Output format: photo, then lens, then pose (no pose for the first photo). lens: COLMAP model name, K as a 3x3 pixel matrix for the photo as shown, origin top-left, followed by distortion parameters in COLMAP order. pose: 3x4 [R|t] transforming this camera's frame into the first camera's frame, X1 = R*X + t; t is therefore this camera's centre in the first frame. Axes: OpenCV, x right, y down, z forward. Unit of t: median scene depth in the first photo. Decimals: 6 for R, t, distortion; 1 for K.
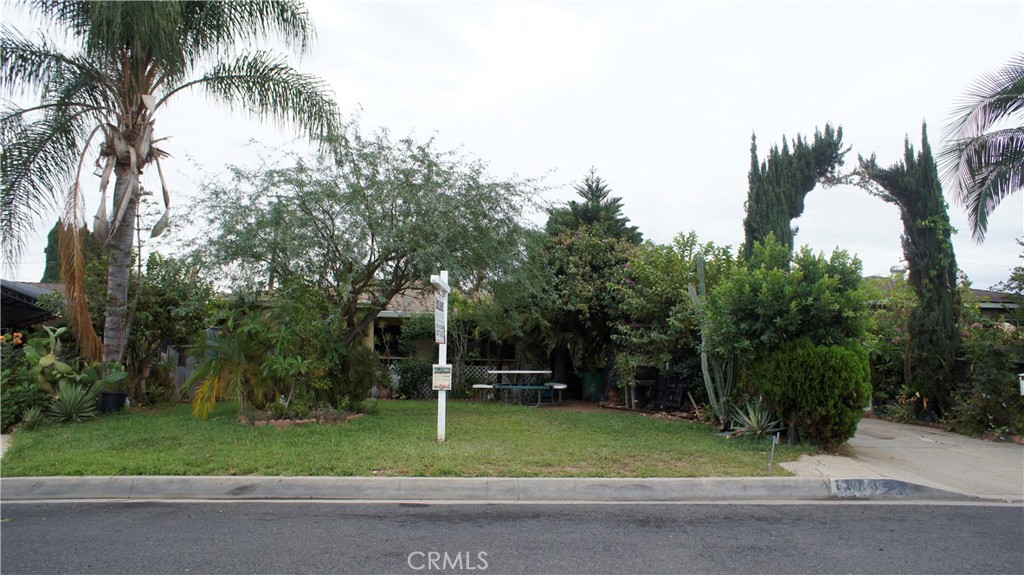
lens RADIAL K [[701.3, 0, 512.0], [0, 701.3, 287.5], [0, 0, 1]] dist [-0.062123, 0.083640]
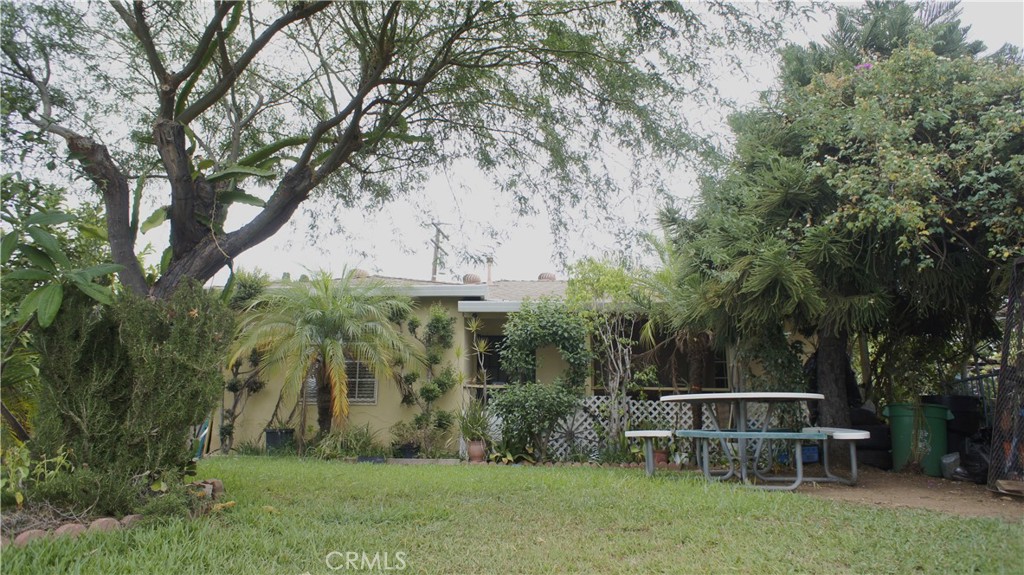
lens RADIAL K [[701.3, 0, 512.0], [0, 701.3, 287.5], [0, 0, 1]] dist [-0.062123, 0.083640]
pose [[0.956908, -0.054235, -0.285281, 0.003413], [0.029516, 0.995482, -0.090245, 0.079759], [0.288886, 0.077936, 0.954186, 0.511747]]
